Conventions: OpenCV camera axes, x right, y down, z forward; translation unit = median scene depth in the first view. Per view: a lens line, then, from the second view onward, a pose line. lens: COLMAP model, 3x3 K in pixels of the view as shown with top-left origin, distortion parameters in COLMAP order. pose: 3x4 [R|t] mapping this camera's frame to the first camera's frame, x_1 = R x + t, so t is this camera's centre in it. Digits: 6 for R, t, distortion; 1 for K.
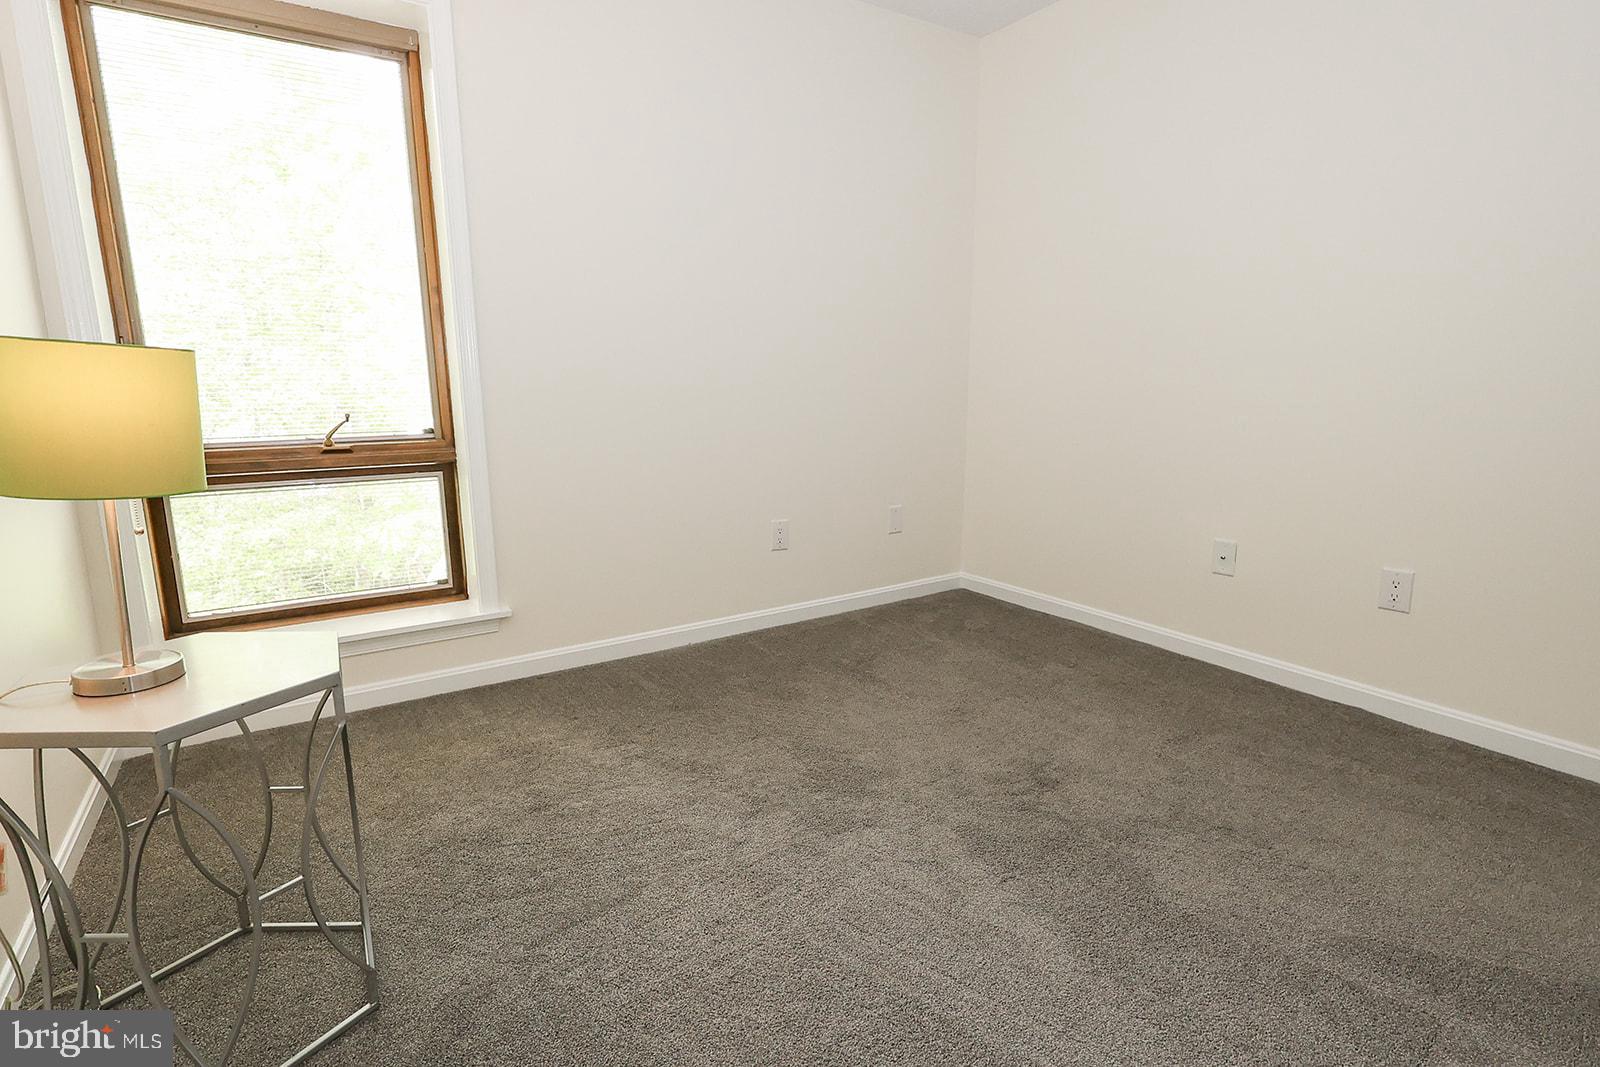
lens RADIAL K [[767.9, 0, 803.7], [0, 767.9, 526.2], [0, 0, 1]] dist [-0.003062, 0.000036]
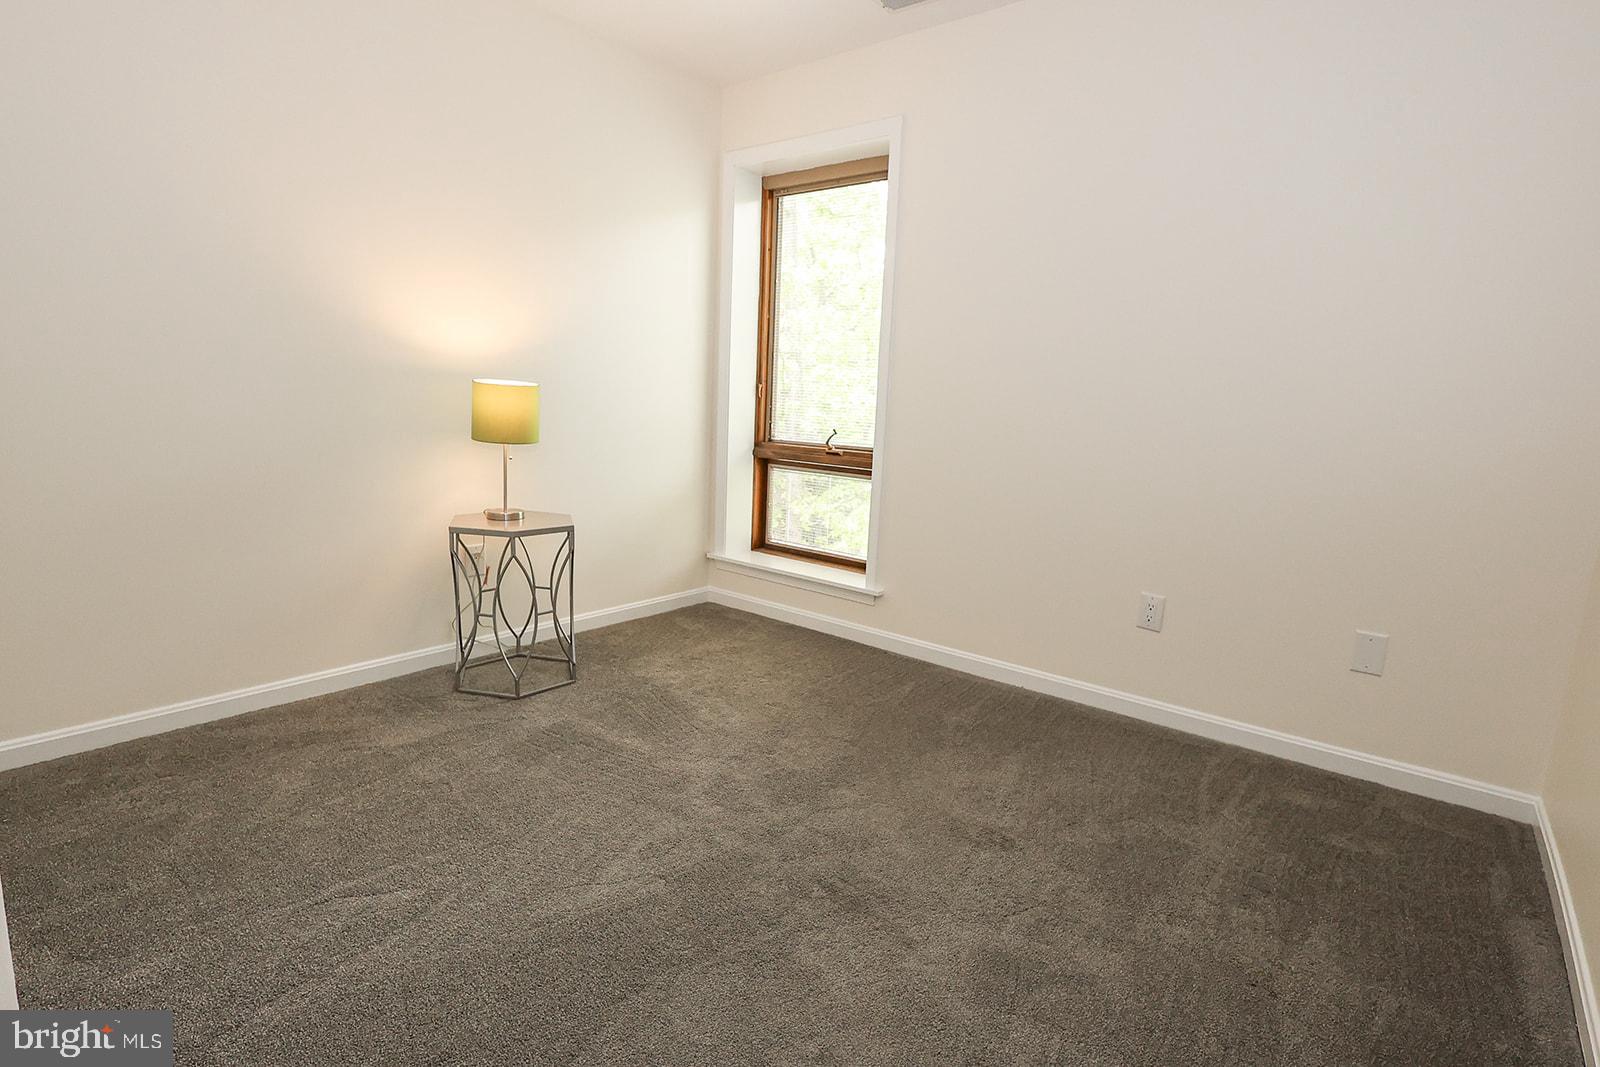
lens RADIAL K [[767.9, 0, 803.7], [0, 767.9, 526.2], [0, 0, 1]] dist [-0.003062, 0.000036]
pose [[0.323615, 0.172746, -0.930286, 0.766354], [-0.221701, 0.969666, 0.102936, -0.100975], [0.919849, 0.172934, 0.352096, 0.448196]]
